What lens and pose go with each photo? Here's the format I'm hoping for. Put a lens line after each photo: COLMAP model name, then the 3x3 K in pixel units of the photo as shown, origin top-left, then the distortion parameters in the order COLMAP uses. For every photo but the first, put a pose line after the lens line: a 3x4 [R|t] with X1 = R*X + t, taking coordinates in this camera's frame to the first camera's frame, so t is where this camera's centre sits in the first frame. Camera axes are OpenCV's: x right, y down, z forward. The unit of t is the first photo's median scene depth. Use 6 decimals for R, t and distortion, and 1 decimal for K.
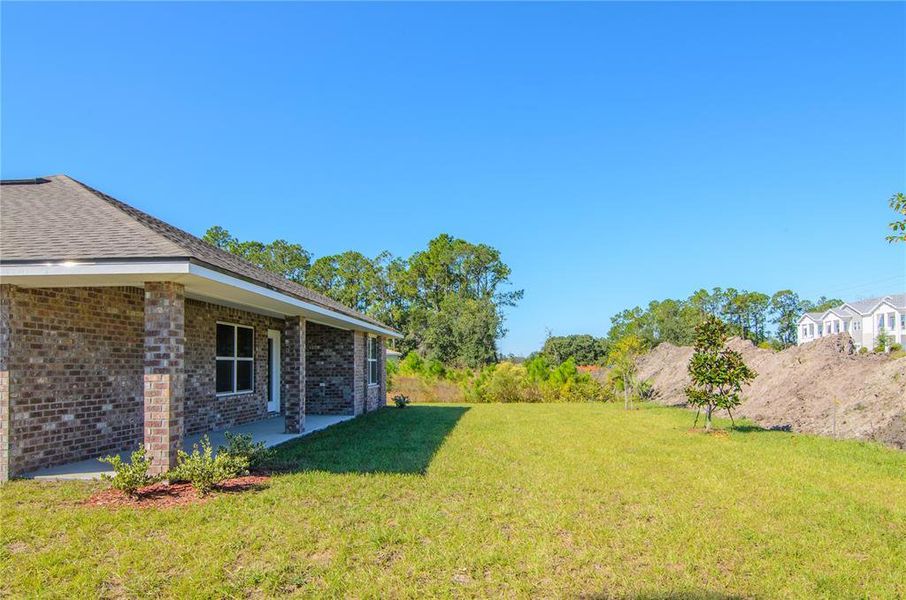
lens RADIAL K [[536.0, 0, 465.6], [0, 536.0, 351.6], [0, 0, 1]] dist [-0.000357, -0.011047]
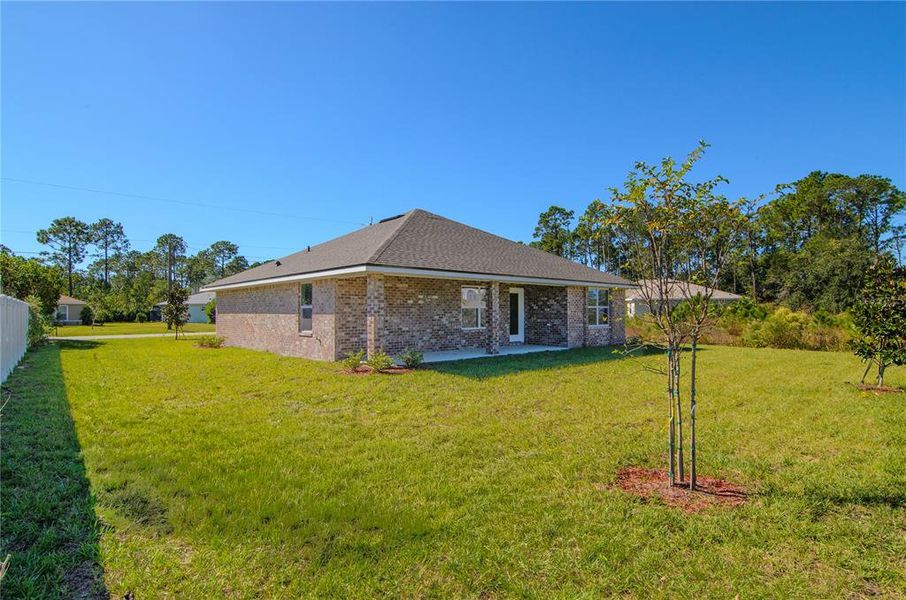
lens RADIAL K [[442.5, 0, 463.8], [0, 442.5, 299.1], [0, 0, 1]] dist [-0.002752, 0.000643]
pose [[0.722328, -0.011720, -0.691451, 0.544368], [0.015376, 0.999881, -0.000885, -0.012900], [0.691379, -0.009993, 0.722423, -0.014219]]
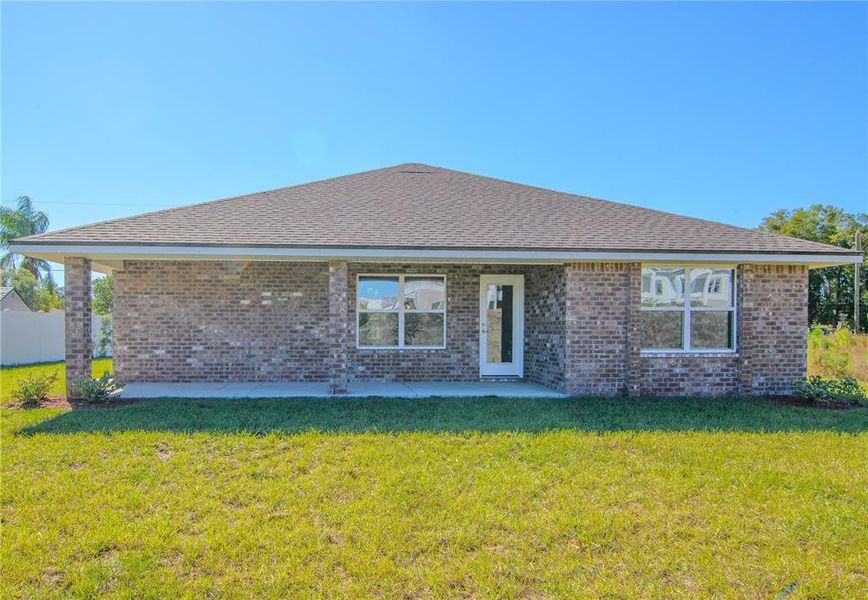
lens RADIAL K [[553.1, 0, 401.9], [0, 553.1, 335.2], [0, 0, 1]] dist [-0.006102, 0.001810]
pose [[0.136714, 0.021390, -0.990380, 0.607585], [0.023781, 0.999408, 0.024868, 0.036206], [0.990325, -0.026952, 0.136125, 0.995900]]
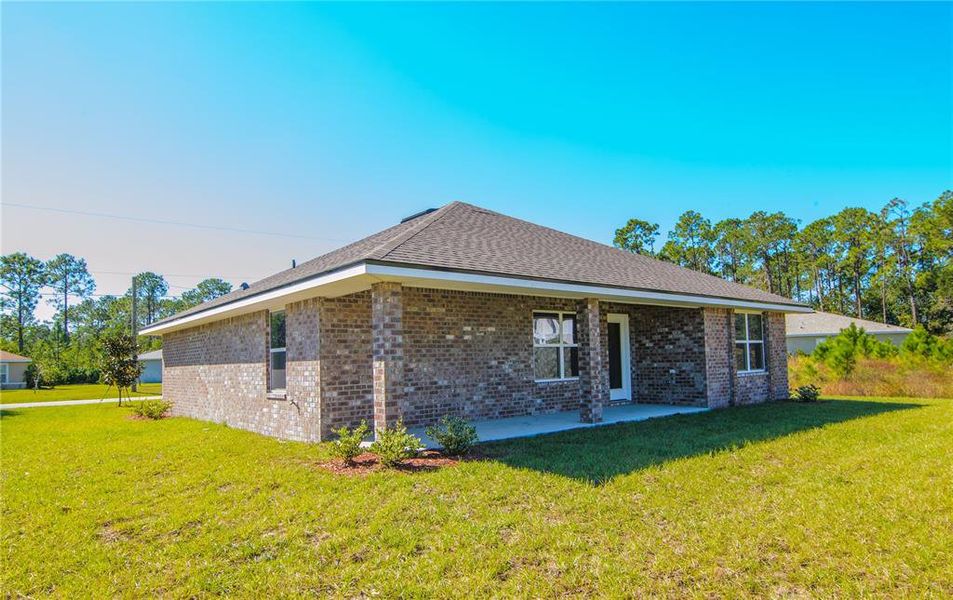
lens RADIAL K [[563.8, 0, 493.2], [0, 563.8, 325.9], [0, 0, 1]] dist [0.000243, -0.006132]
pose [[0.691363, -0.054847, -0.720422, 0.288777], [0.041390, 0.998484, -0.036297, 0.011382], [0.721321, -0.004724, 0.692585, 0.192728]]
